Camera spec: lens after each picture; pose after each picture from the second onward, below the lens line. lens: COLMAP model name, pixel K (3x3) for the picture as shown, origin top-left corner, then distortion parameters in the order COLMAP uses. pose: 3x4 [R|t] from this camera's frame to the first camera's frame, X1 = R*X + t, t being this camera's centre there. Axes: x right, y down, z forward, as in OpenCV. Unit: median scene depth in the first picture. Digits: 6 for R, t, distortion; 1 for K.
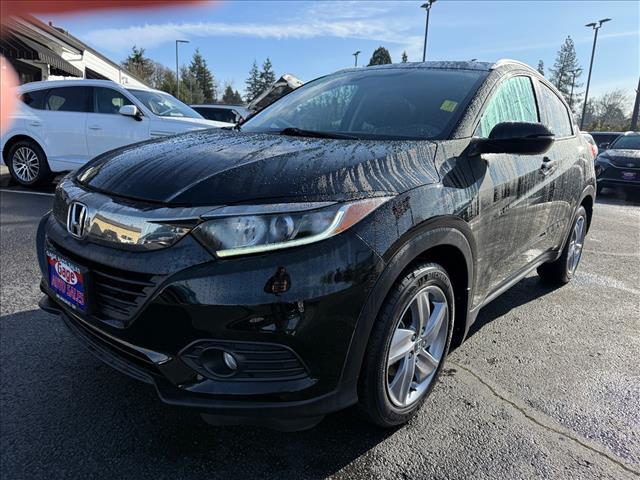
lens RADIAL K [[450.7, 0, 320.0], [0, 450.7, 240.0], [0, 0, 1]] dist [0.001263, -0.005963]
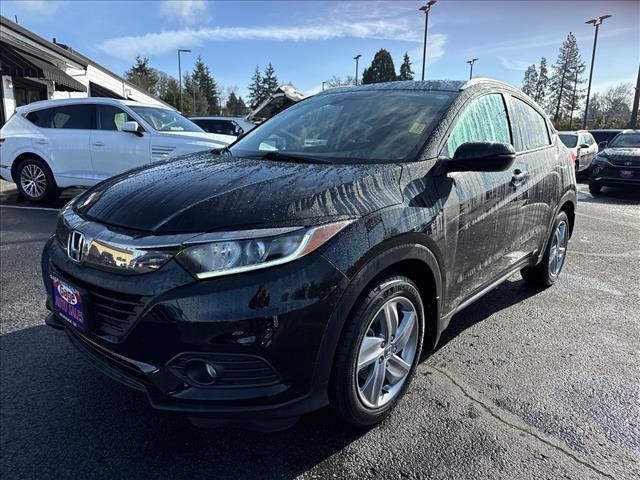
lens RADIAL K [[450.7, 0, 320.0], [0, 450.7, 240.0], [0, 0, 1]] dist [0.001263, -0.005963]
pose [[0.999584, -0.024504, -0.015244, 0.073450], [0.024405, 0.999680, -0.006598, -0.033280], [0.015401, 0.006223, 0.999862, -0.097172]]
